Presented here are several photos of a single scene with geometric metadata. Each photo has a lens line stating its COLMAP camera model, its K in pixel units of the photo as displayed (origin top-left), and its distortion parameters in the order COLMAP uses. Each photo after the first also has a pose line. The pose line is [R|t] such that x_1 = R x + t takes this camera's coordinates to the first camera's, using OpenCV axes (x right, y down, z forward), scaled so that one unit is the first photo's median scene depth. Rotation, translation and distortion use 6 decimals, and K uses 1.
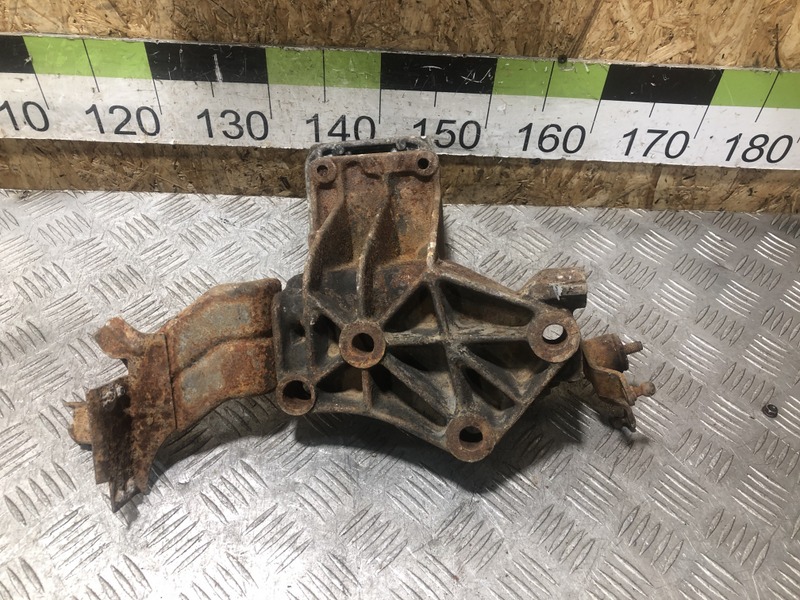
lens RADIAL K [[728.1, 0, 400.0], [0, 728.1, 300.0], [0, 0, 1]] dist [0.006729, -0.008516]
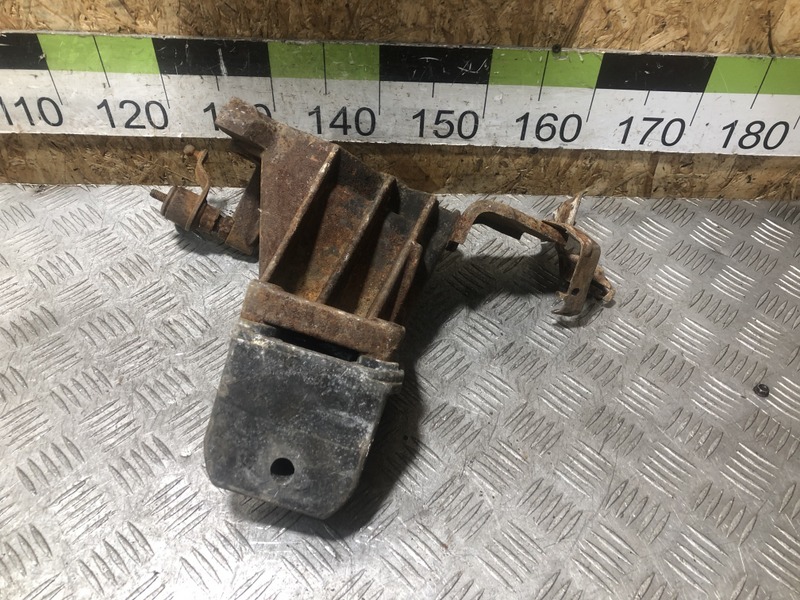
lens RADIAL K [[727.3, 0, 397.2], [0, 727.3, 301.2], [0, 0, 1]] dist [0.006536, -0.003022]
pose [[0.999512, -0.003930, -0.030988, 0.030031], [0.003813, 0.999985, -0.003827, 0.026853], [0.031003, 0.003707, 0.999512, -0.026164]]
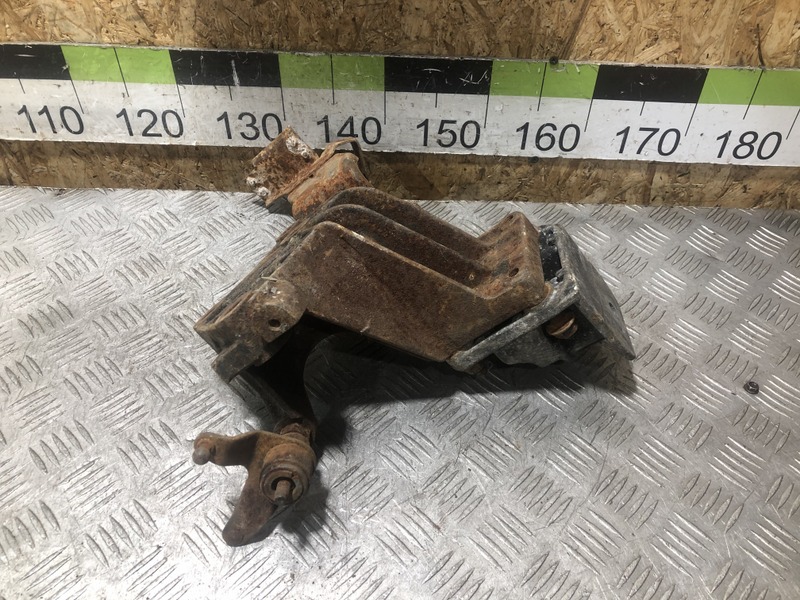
lens RADIAL K [[728.1, 0, 400.0], [0, 728.1, 300.0], [0, 0, 1]] dist [0.006729, -0.008516]
pose [[0.998733, 0.003553, -0.050202, 0.053061], [-0.005719, 0.999056, -0.043056, 0.067590], [0.050002, 0.043288, 0.997811, -0.060926]]
